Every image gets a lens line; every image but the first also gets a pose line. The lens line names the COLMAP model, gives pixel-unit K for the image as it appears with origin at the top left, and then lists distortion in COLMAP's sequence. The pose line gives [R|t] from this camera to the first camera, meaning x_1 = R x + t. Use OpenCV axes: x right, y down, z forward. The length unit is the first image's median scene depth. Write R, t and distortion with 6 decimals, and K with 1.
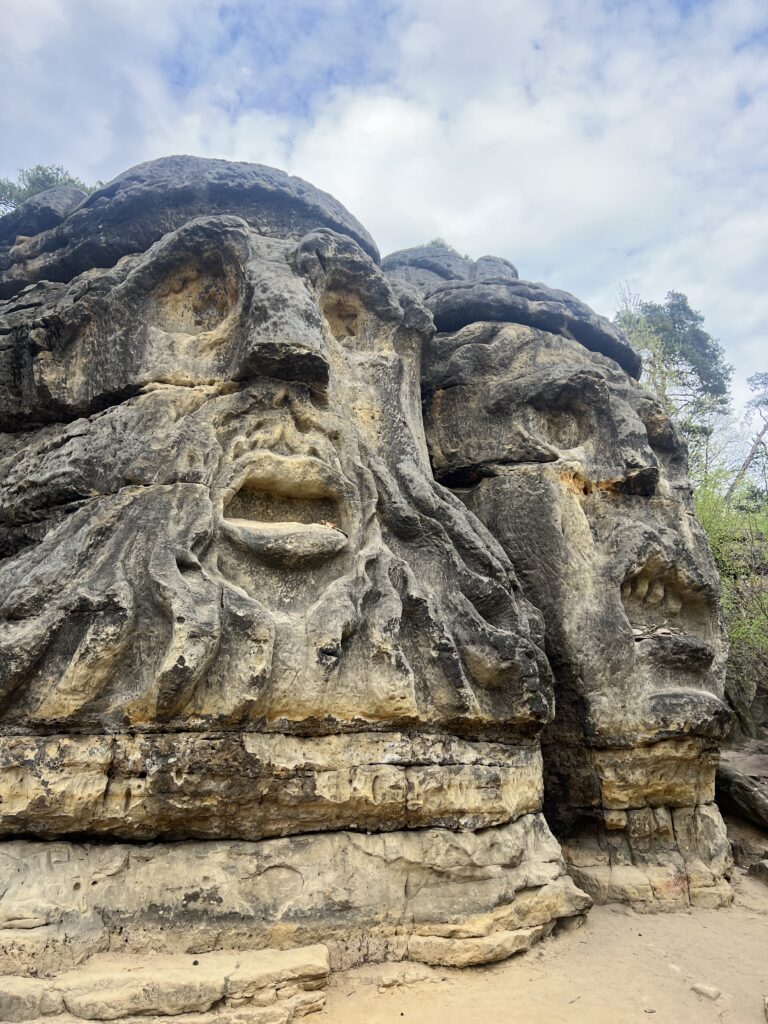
lens RADIAL K [[786.6, 0, 384.0], [0, 786.6, 512.0], [0, 0, 1]] dist [0.049327, -0.088937]
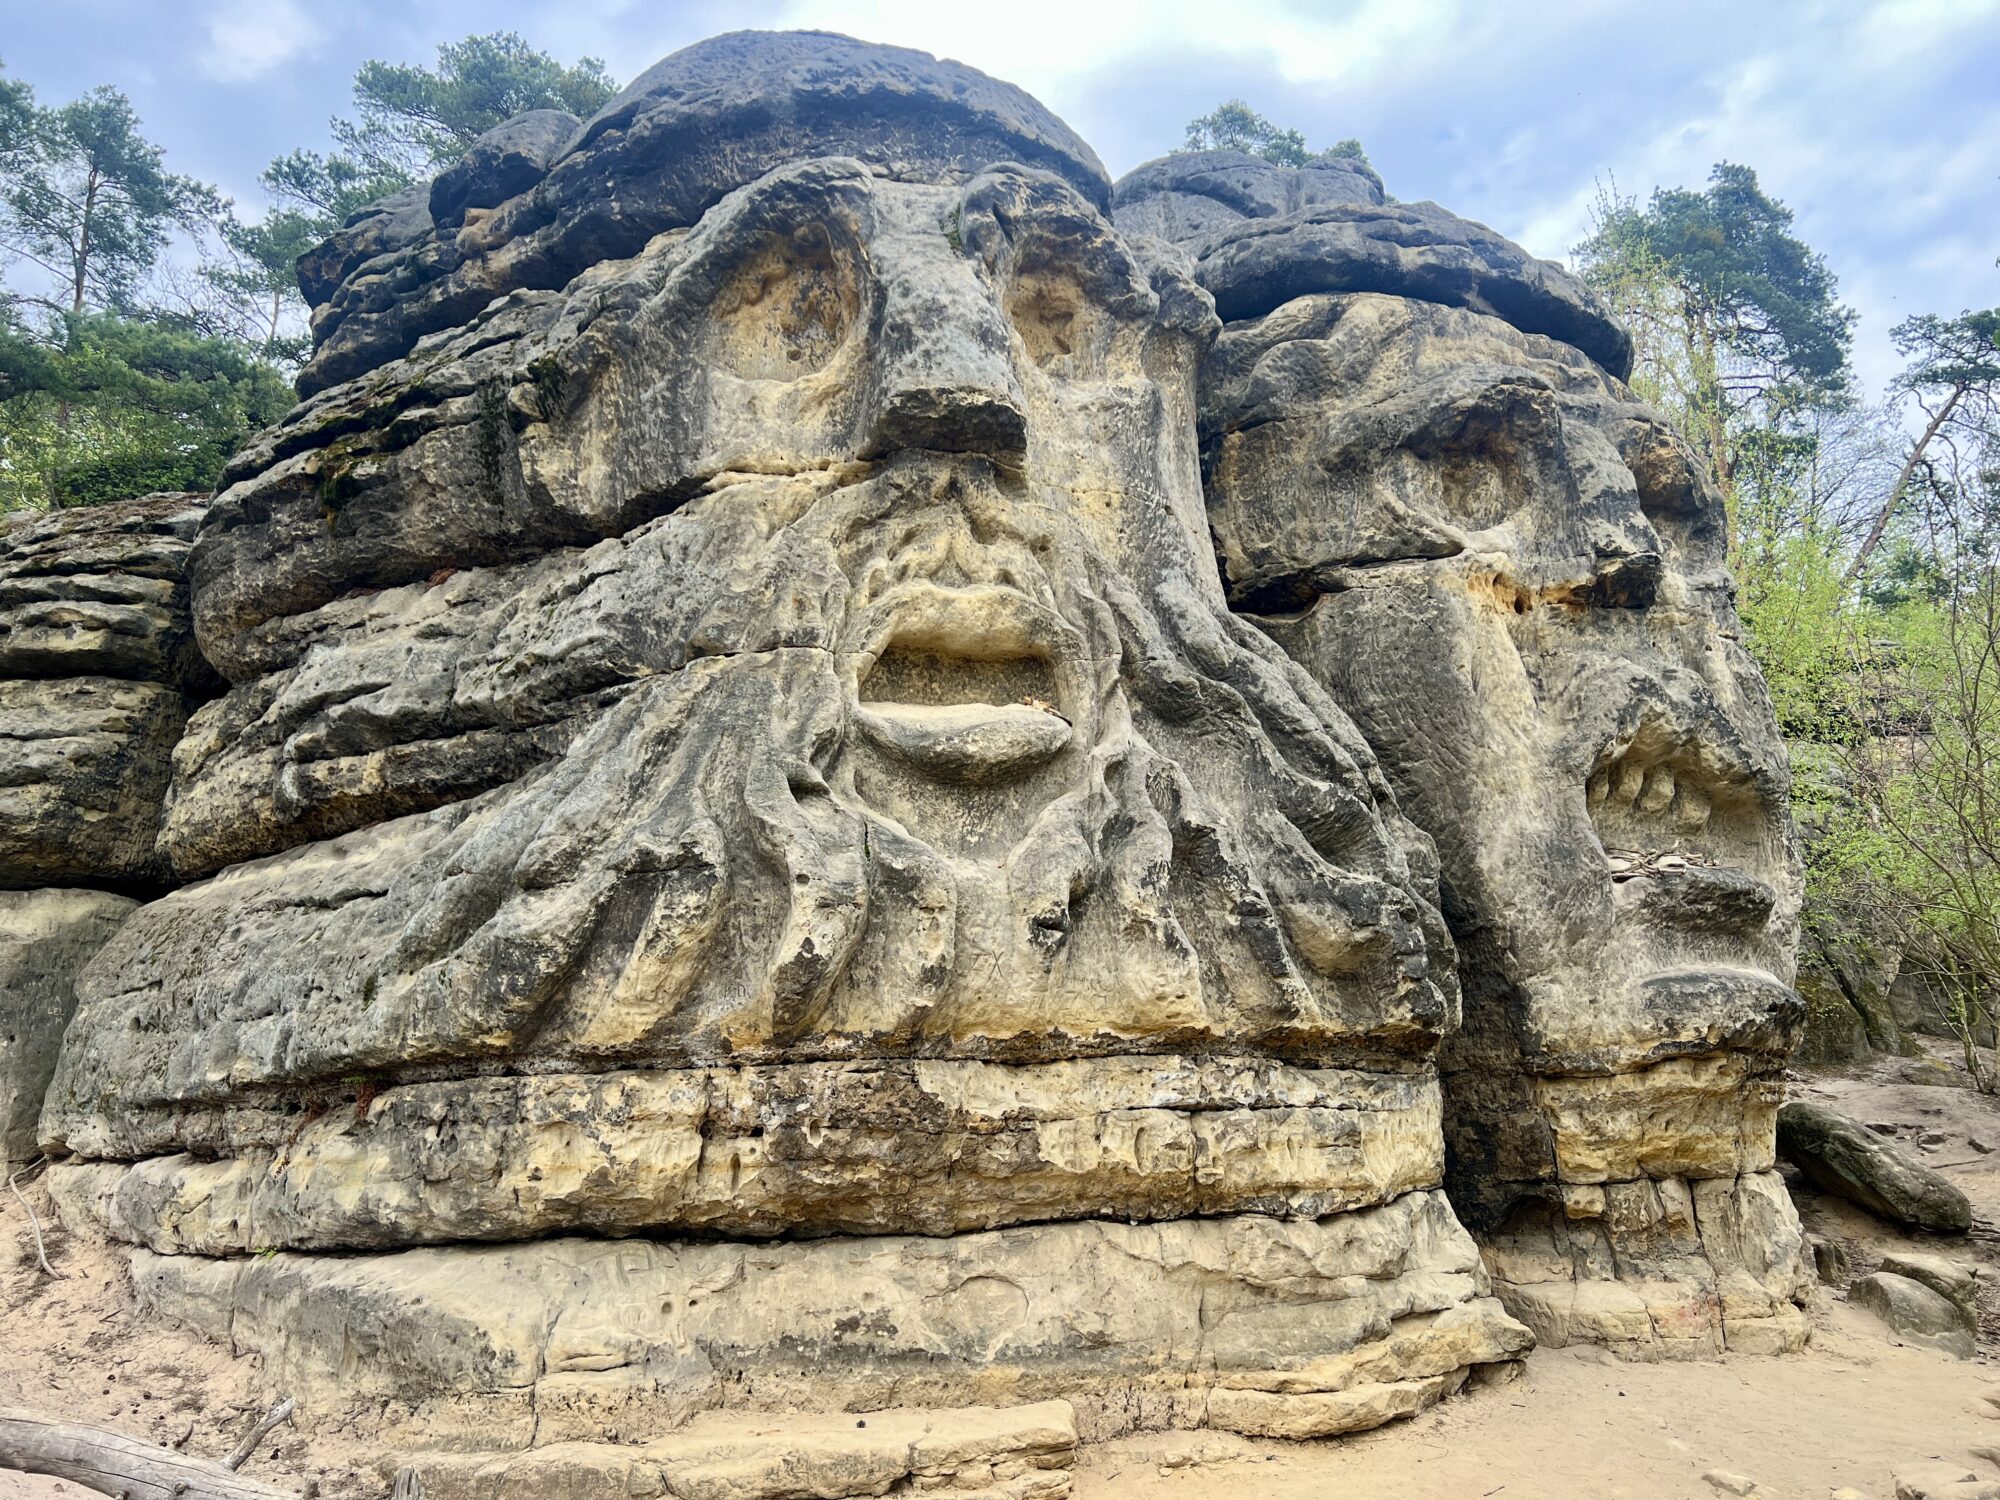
lens RADIAL K [[1536.3, 0, 987.7], [0, 1536.3, 759.4], [0, 0, 1]] dist [0.049327, -0.088937]
pose [[0.992505, -0.045561, -0.113396, 0.017108], [0.054104, 0.995831, 0.073443, -0.026925], [0.109578, -0.079028, 0.990832, -0.114273]]
